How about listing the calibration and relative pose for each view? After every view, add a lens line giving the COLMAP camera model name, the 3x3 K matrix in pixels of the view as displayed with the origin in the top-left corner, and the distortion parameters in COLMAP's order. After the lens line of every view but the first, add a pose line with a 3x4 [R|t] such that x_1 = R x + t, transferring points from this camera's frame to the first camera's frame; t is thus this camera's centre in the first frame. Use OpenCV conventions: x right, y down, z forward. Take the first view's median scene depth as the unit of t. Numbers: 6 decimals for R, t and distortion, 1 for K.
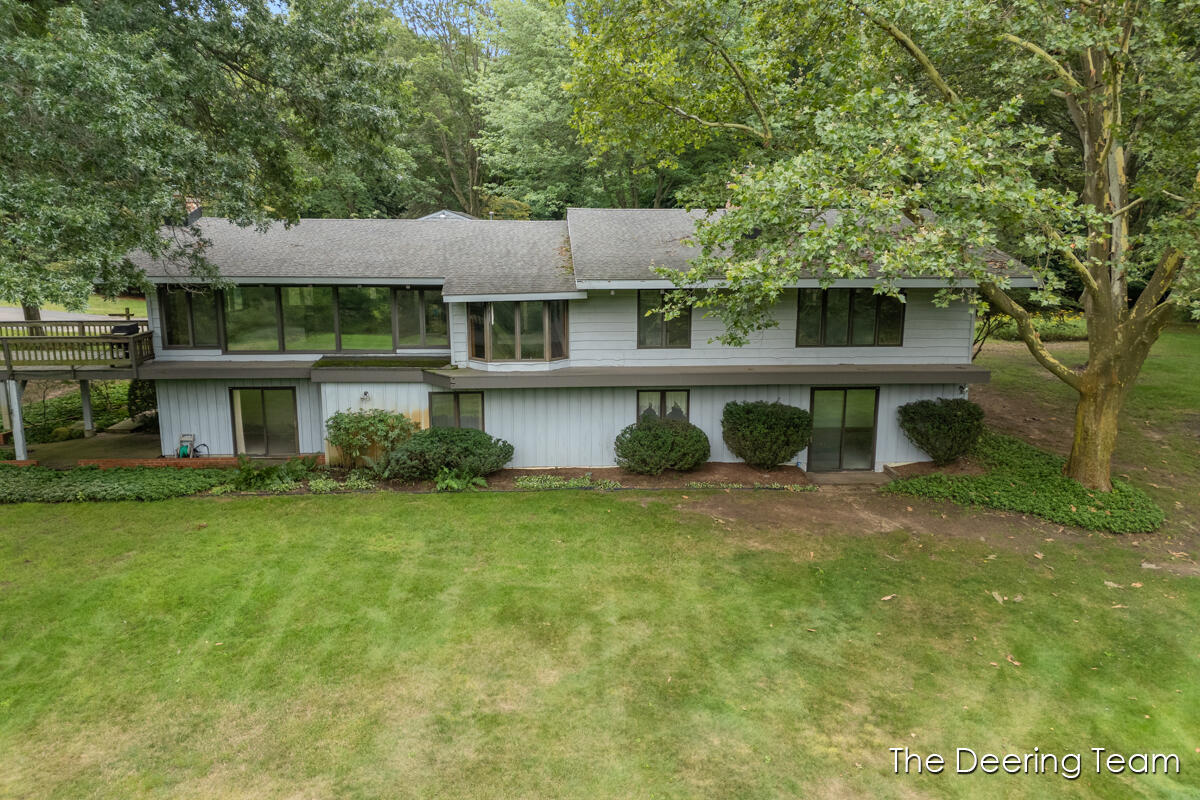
lens RADIAL K [[889.1, 0, 600.0], [0, 889.1, 400.0], [0, 0, 1]] dist [0.007042, 0.001775]
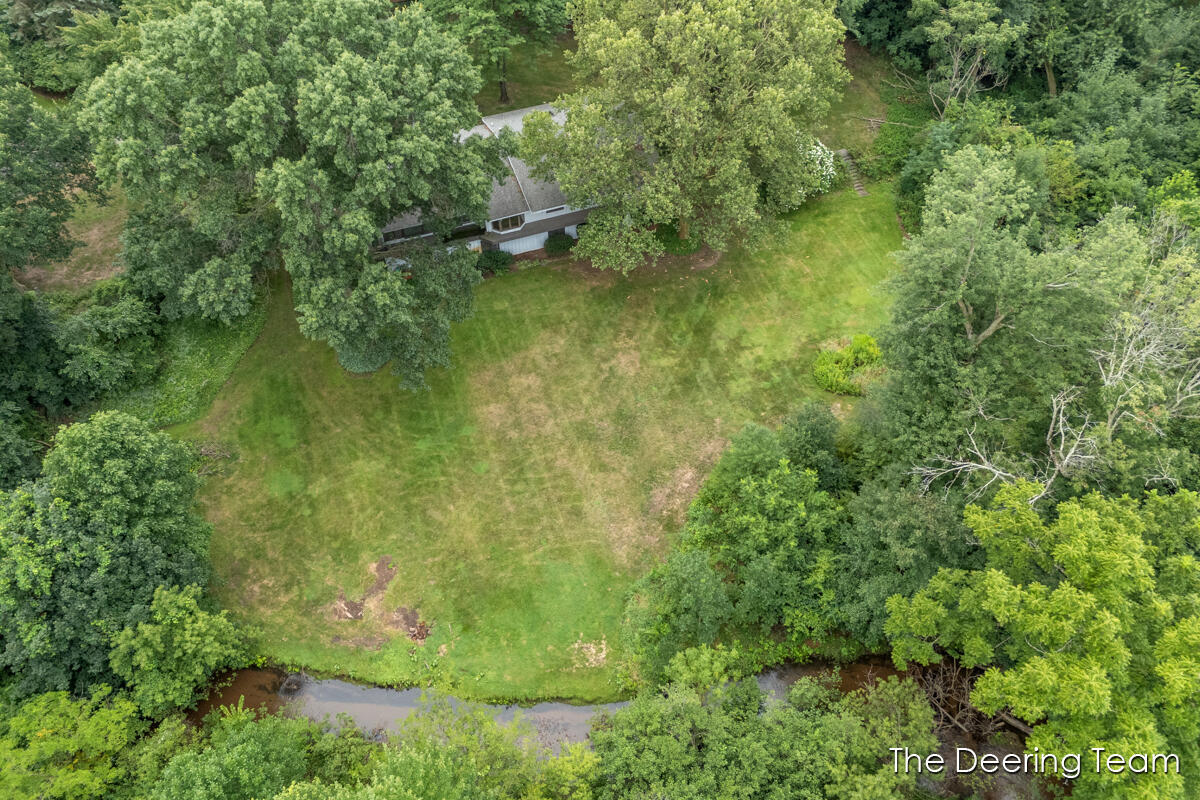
lens RADIAL K [[852.2, 0, 600.0], [0, 852.2, 400.0], [0, 0, 1]] dist [0.001633, -0.000057]
pose [[0.954913, -0.235575, 0.180682, -0.452691], [0.071179, 0.772502, 0.631011, -1.380543], [-0.288228, -0.589699, 0.754440, -1.605262]]
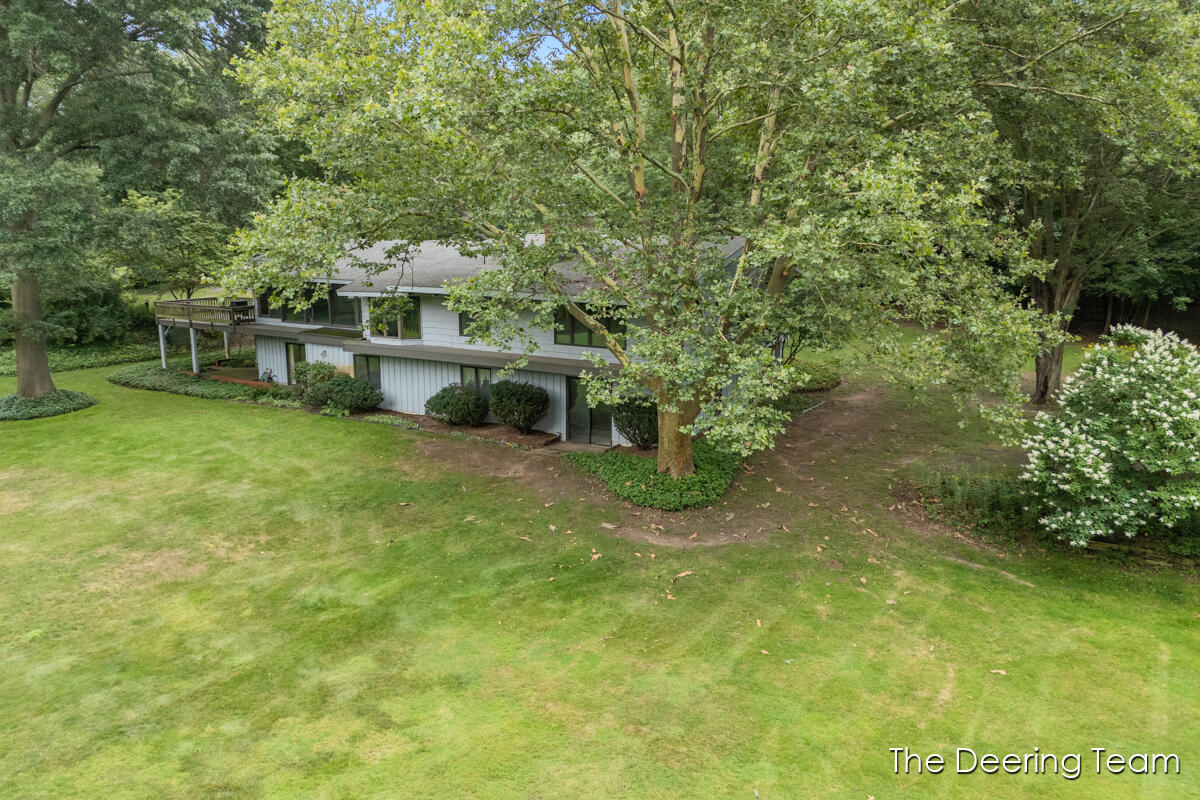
lens RADIAL K [[852.2, 0, 600.0], [0, 852.2, 400.0], [0, 0, 1]] dist [0.001633, -0.000057]
pose [[0.844321, 0.112701, -0.523852, 0.957322], [-0.115591, 0.992921, 0.027313, -0.019606], [0.523222, 0.037491, 0.851371, -0.035862]]
